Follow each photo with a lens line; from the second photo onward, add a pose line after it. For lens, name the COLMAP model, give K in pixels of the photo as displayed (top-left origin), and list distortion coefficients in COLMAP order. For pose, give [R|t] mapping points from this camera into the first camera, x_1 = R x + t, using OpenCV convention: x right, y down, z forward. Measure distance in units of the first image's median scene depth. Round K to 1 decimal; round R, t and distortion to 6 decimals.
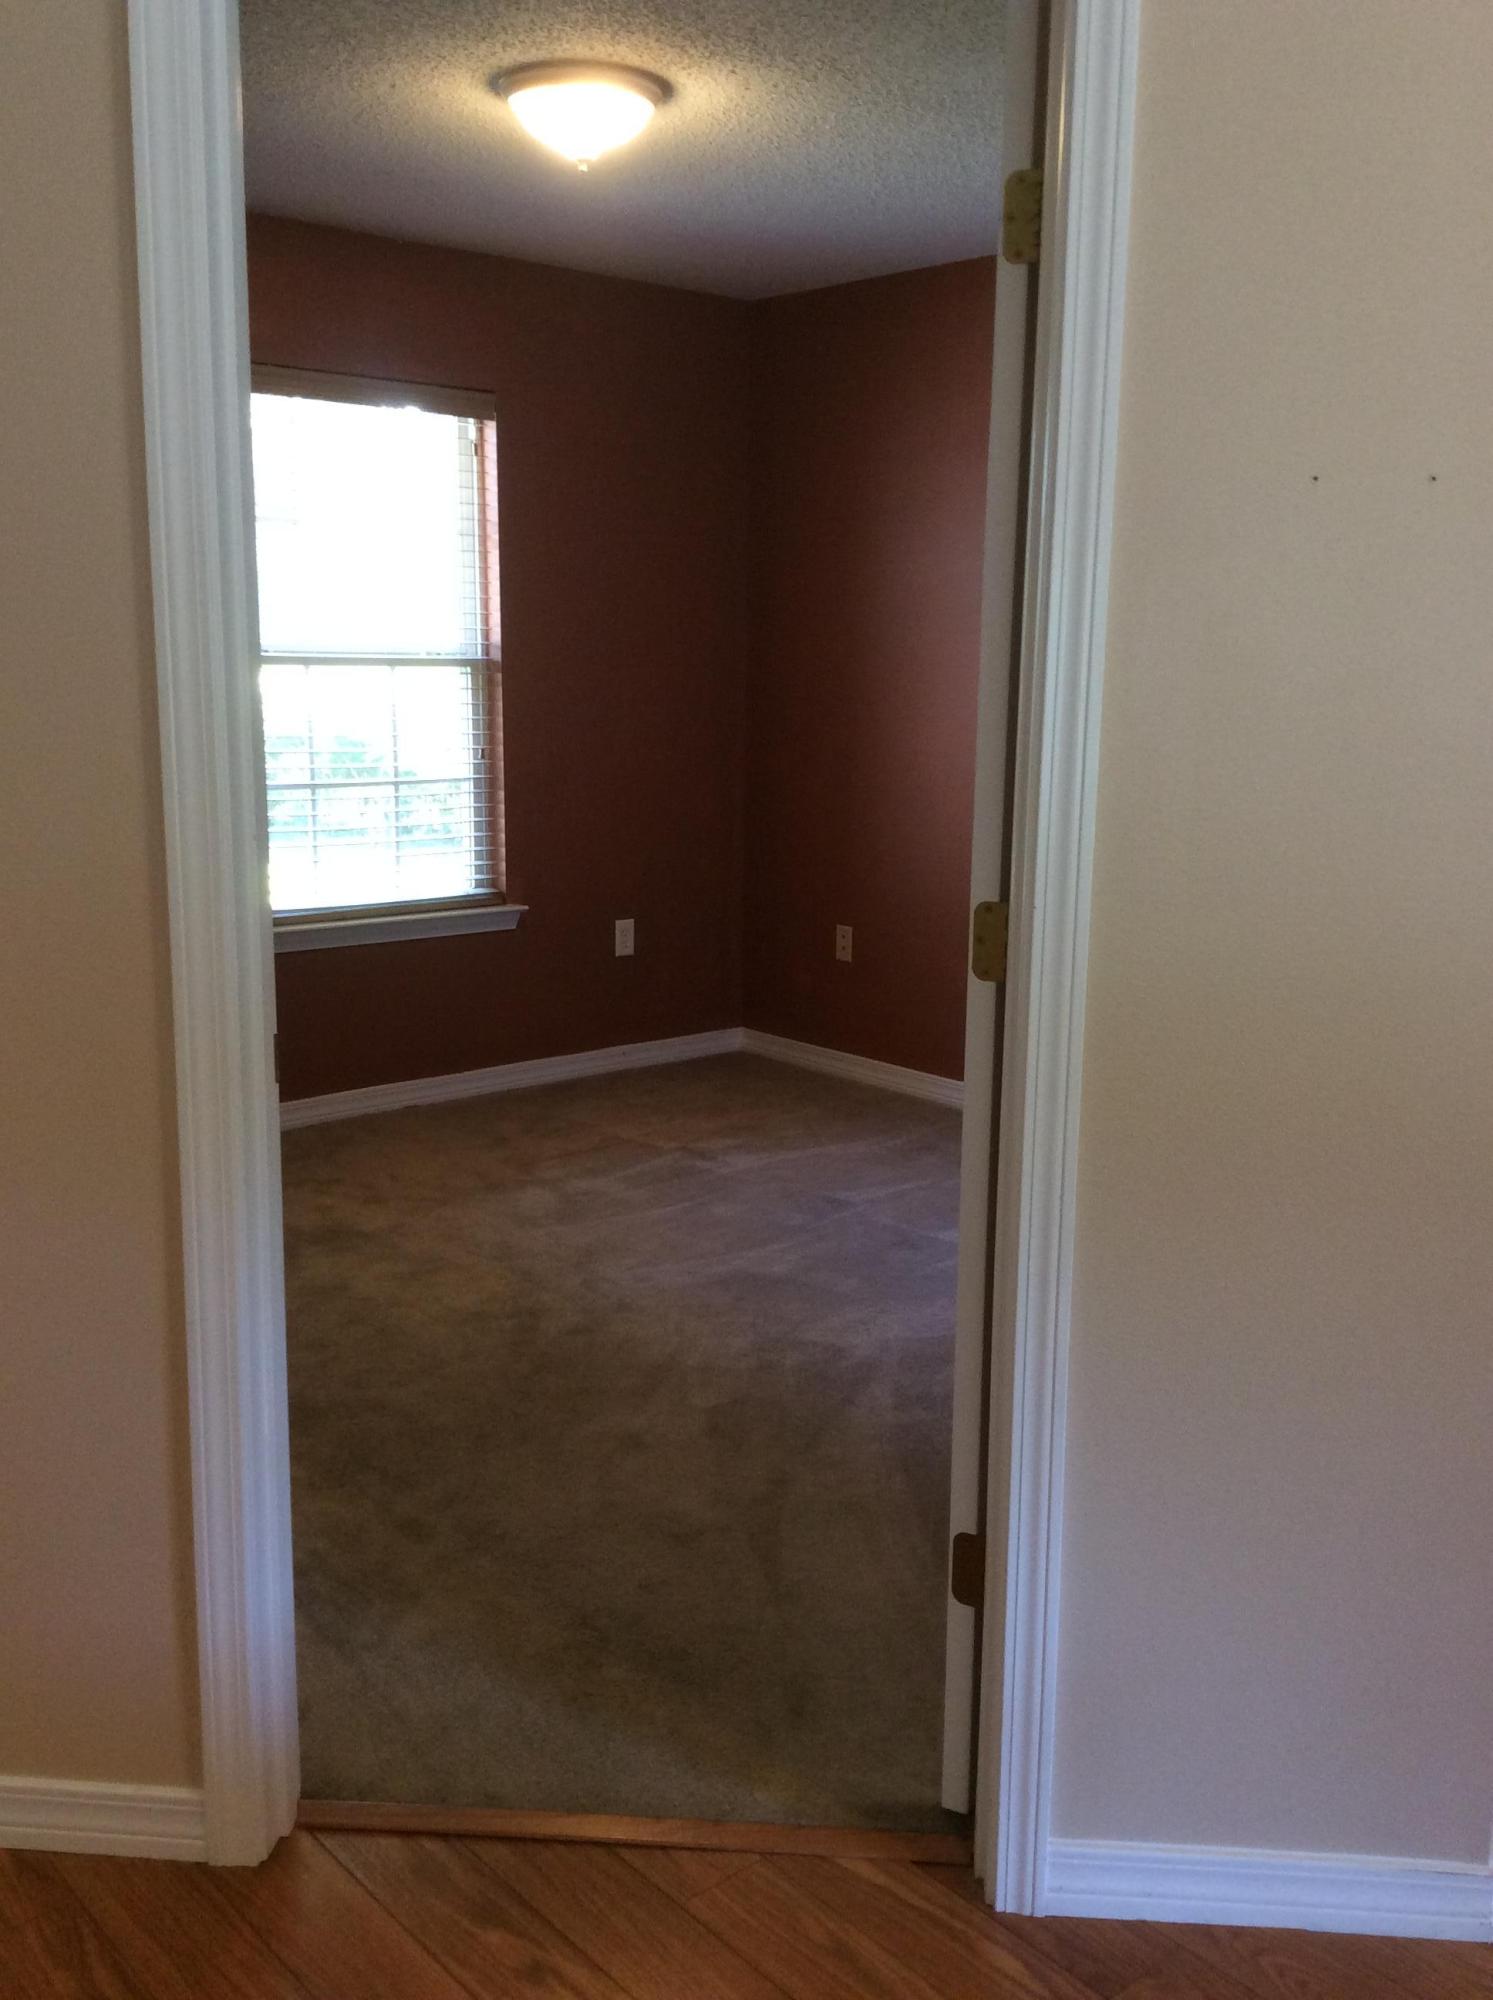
lens RADIAL K [[1847.2, 0, 739.3], [0, 1847.2, 1016.7], [0, 0, 1]] dist [0.146181, -0.332442]
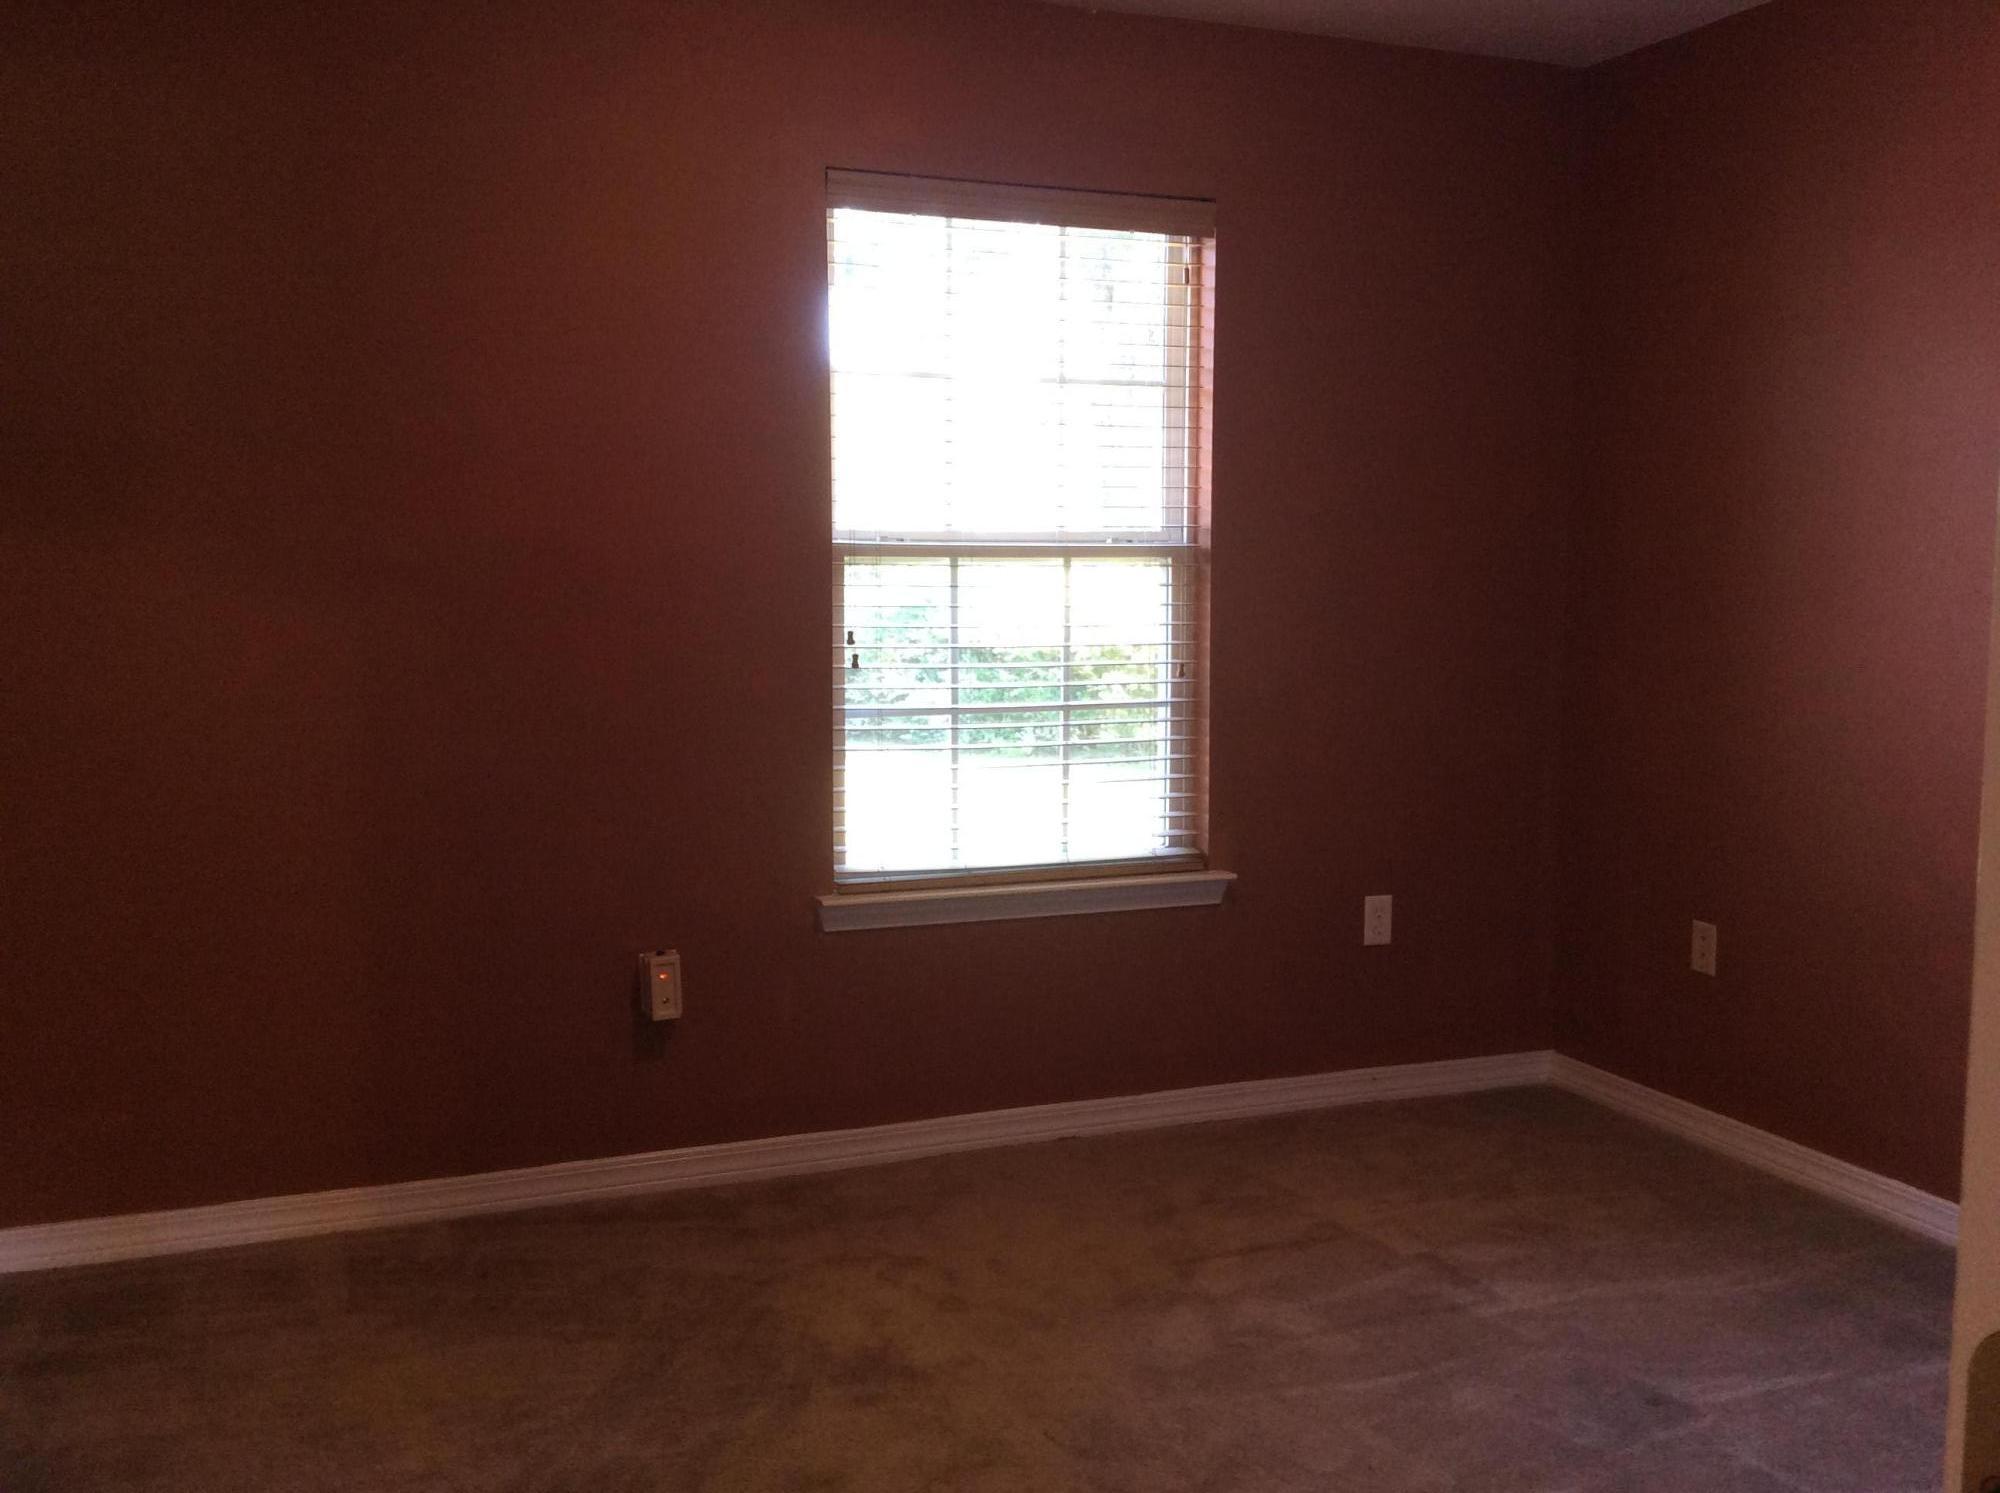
lens RADIAL K [[1847.2, 0, 1000.0], [0, 1847.2, 746.5], [0, 0, 1]] dist [0.146181, -0.332442]
pose [[0.946577, 0.019655, -0.321877, 0.034173], [-0.052147, 0.994334, -0.092636, -0.038331], [0.318233, 0.104472, 0.942239, 0.278608]]
